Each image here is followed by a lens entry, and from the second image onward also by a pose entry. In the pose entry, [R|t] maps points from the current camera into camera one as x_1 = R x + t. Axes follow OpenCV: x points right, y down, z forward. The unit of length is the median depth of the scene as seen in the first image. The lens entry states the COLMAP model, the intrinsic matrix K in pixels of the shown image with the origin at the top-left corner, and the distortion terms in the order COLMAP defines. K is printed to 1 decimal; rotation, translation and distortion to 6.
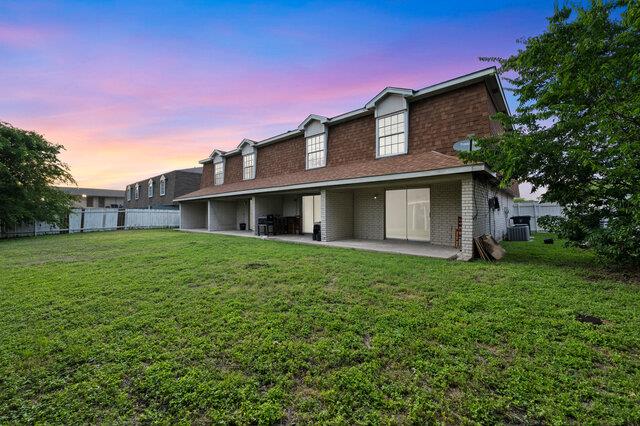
lens RADIAL K [[484.6, 0, 319.4], [0, 484.6, 211.7], [0, 0, 1]] dist [-0.001378, 0.000026]
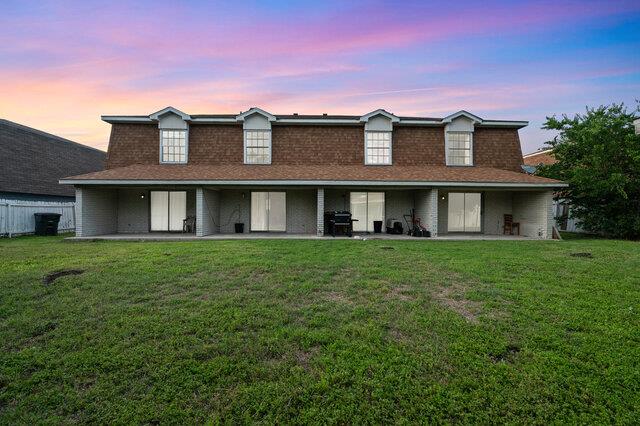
lens RADIAL K [[249.4, 0, 322.5], [0, 249.4, 209.5], [0, 0, 1]] dist [-0.003056, 0.000230]
pose [[0.497801, 0.011744, 0.867212, -0.342961], [-0.010696, 0.999915, -0.007401, 0.003641], [-0.867225, -0.005591, 0.497884, 0.582769]]
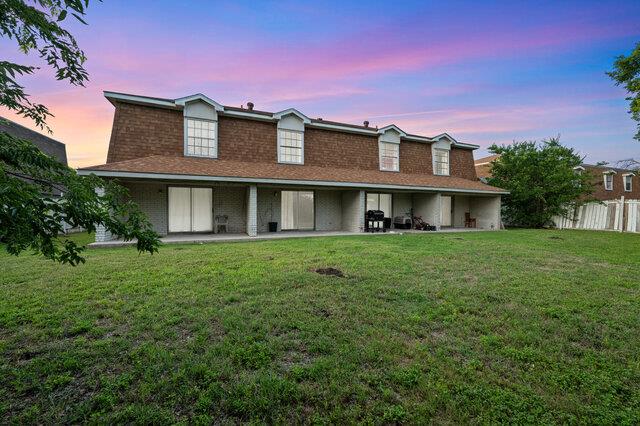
lens RADIAL K [[249.4, 0, 324.1], [0, 249.4, 211.9], [0, 0, 1]] dist [-0.003056, 0.000230]
pose [[0.162996, -0.003284, 0.986621, -0.422116], [-0.011804, 0.999916, 0.005279, 0.004404], [-0.986556, -0.012507, 0.162943, 0.717758]]
